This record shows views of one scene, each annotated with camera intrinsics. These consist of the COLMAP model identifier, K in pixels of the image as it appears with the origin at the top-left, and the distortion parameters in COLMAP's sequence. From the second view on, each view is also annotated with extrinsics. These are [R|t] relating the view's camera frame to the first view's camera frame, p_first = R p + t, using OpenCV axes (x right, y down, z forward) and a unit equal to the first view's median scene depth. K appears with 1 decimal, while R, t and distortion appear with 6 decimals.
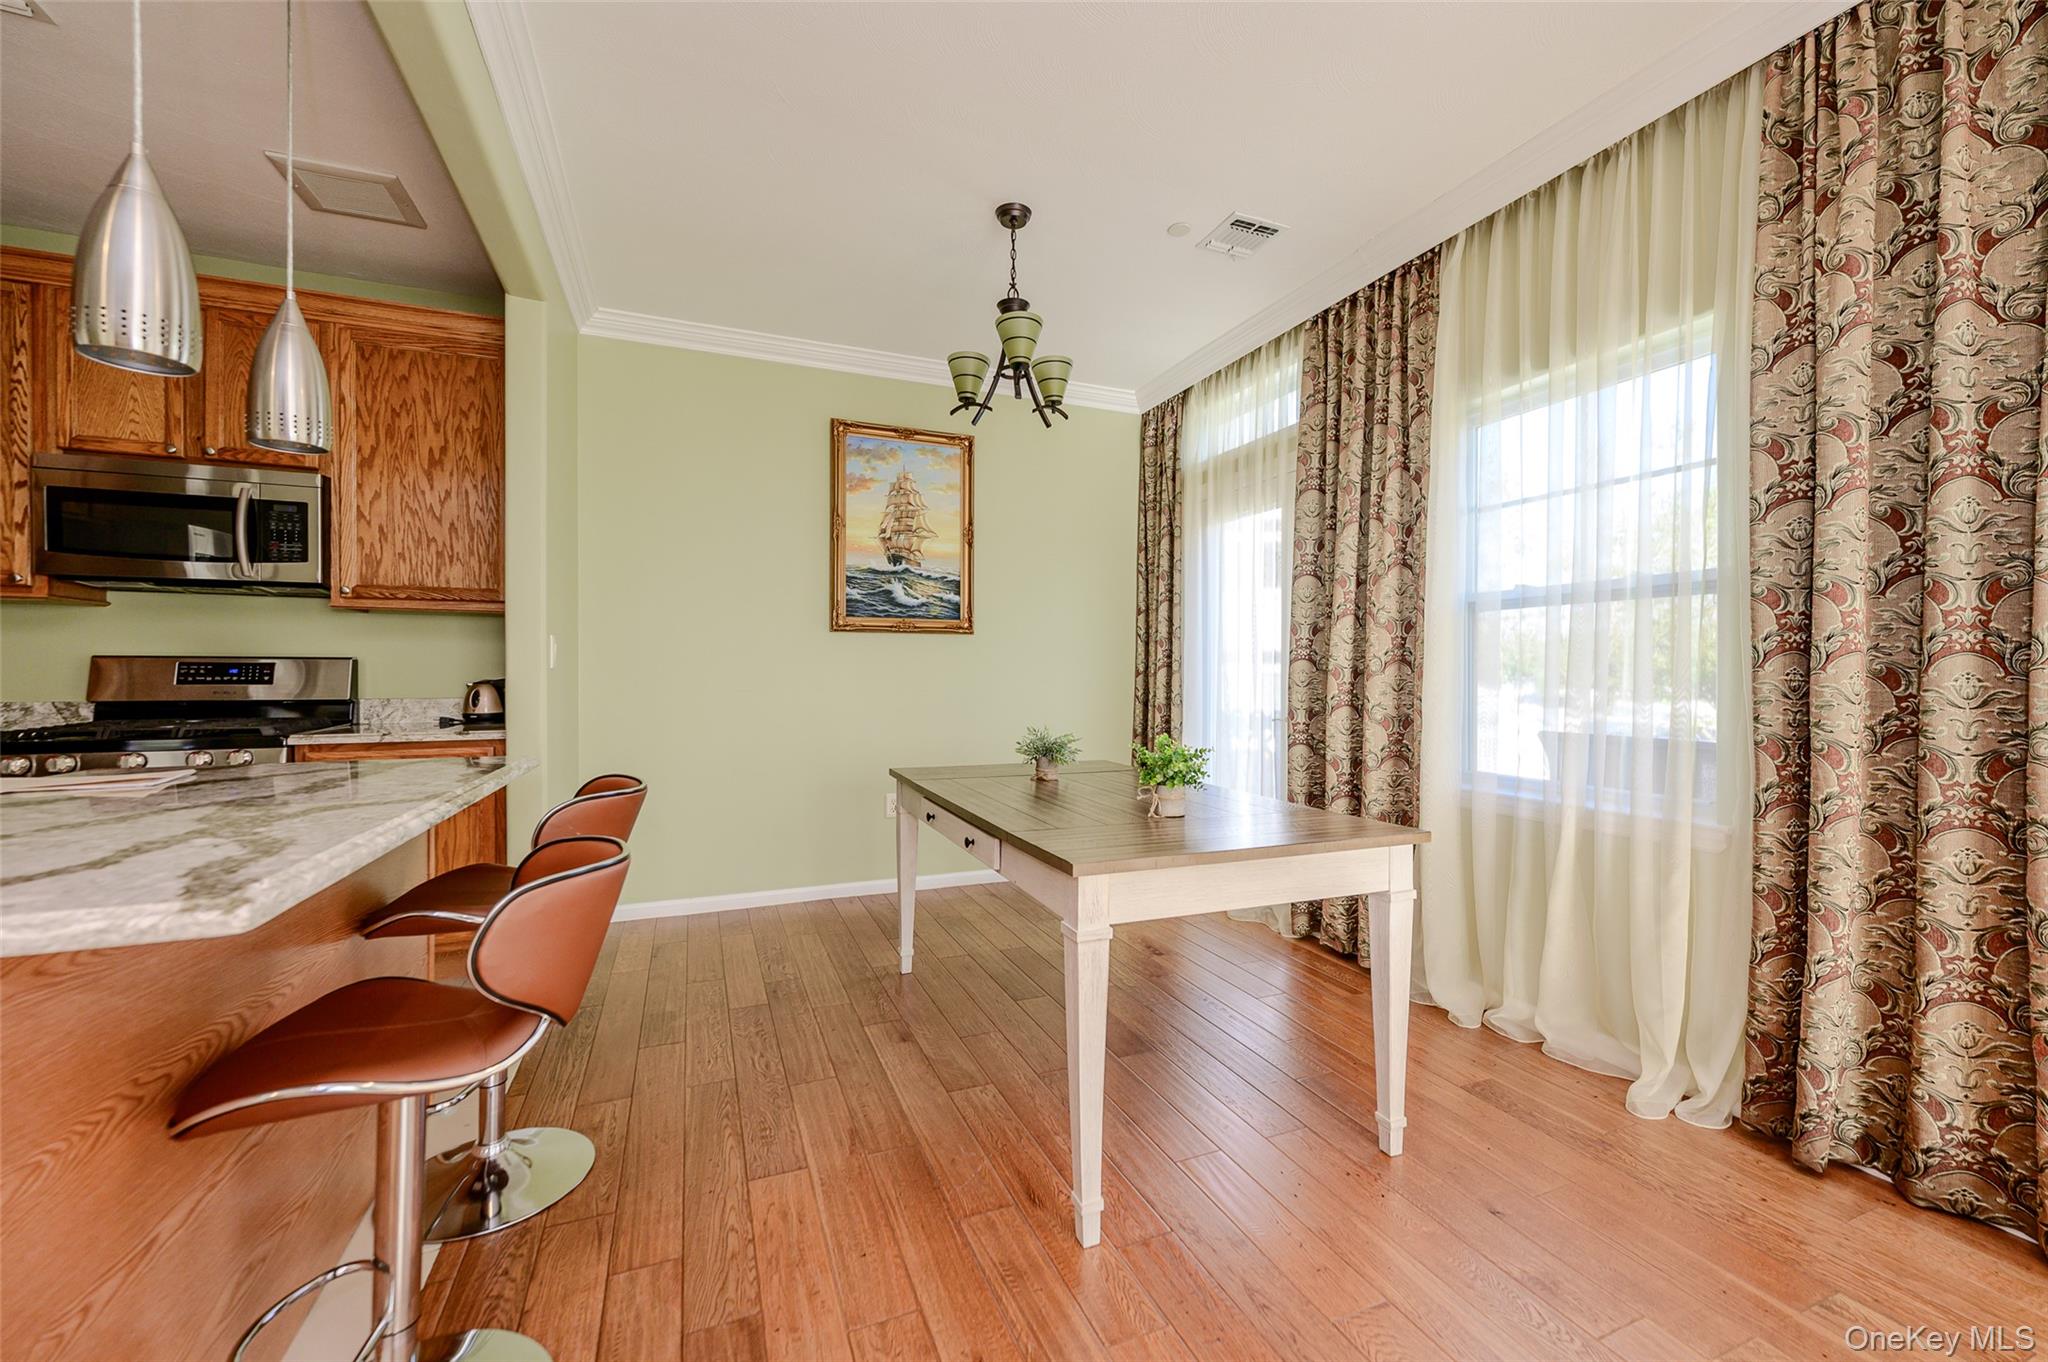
lens RADIAL K [[814.4, 0, 1017.0], [0, 814.4, 679.2], [0, 0, 1]] dist [0.003432, -0.000050]
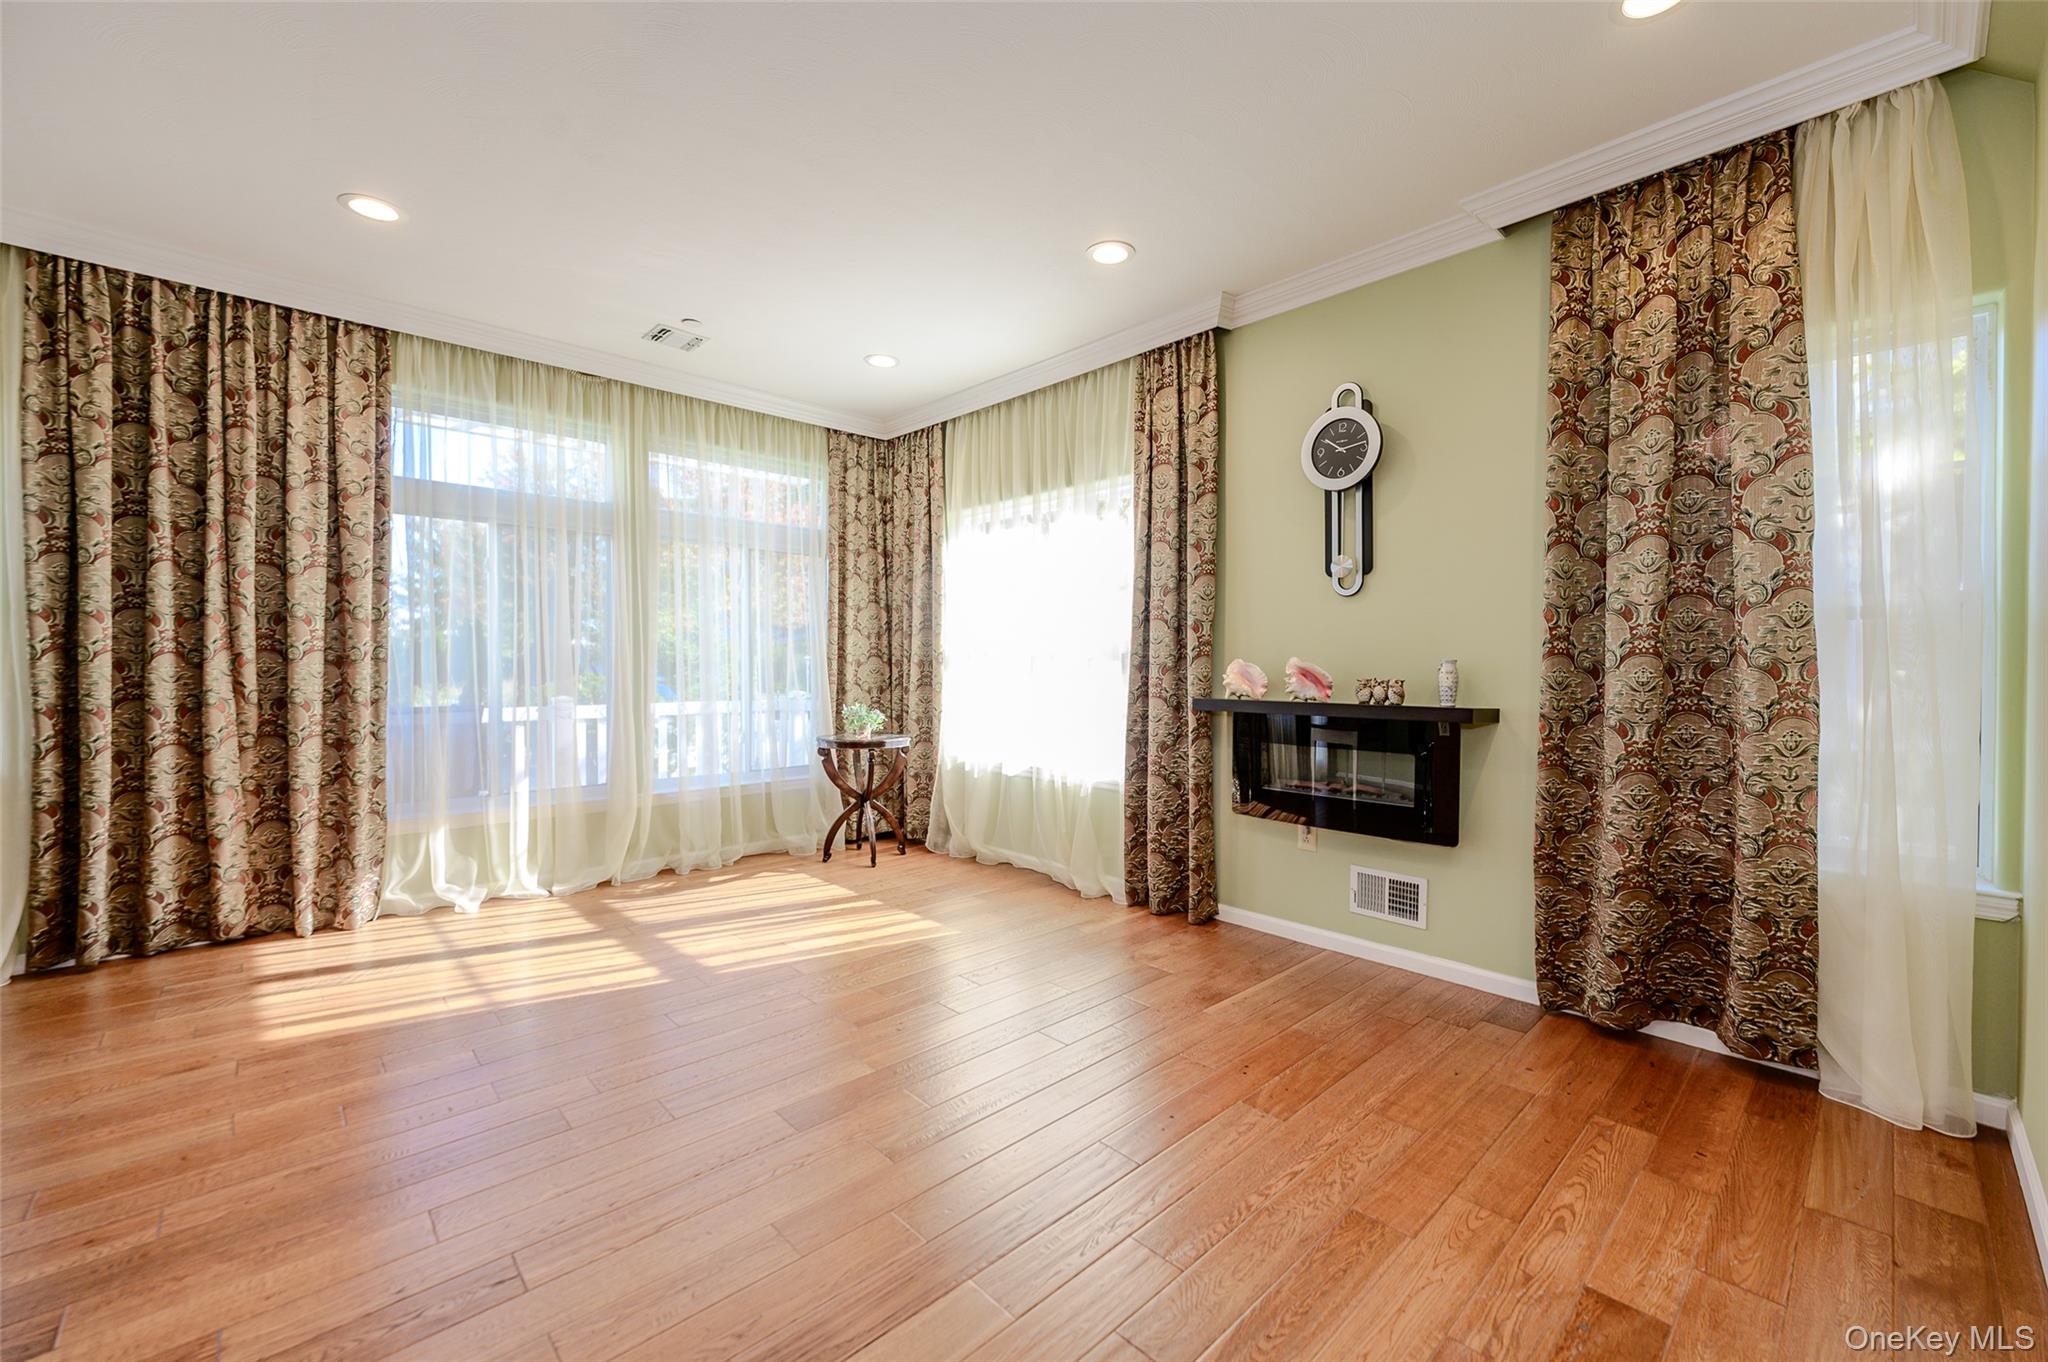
lens RADIAL K [[814.4, 0, 1031.2], [0, 814.4, 673.5], [0, 0, 1]] dist [0.003432, -0.000050]
pose [[-0.334420, -0.012766, 0.942338, -1.198491], [0.004136, 0.999879, 0.015014, -0.004933], [-0.942415, 0.008918, -0.334327, -0.233268]]
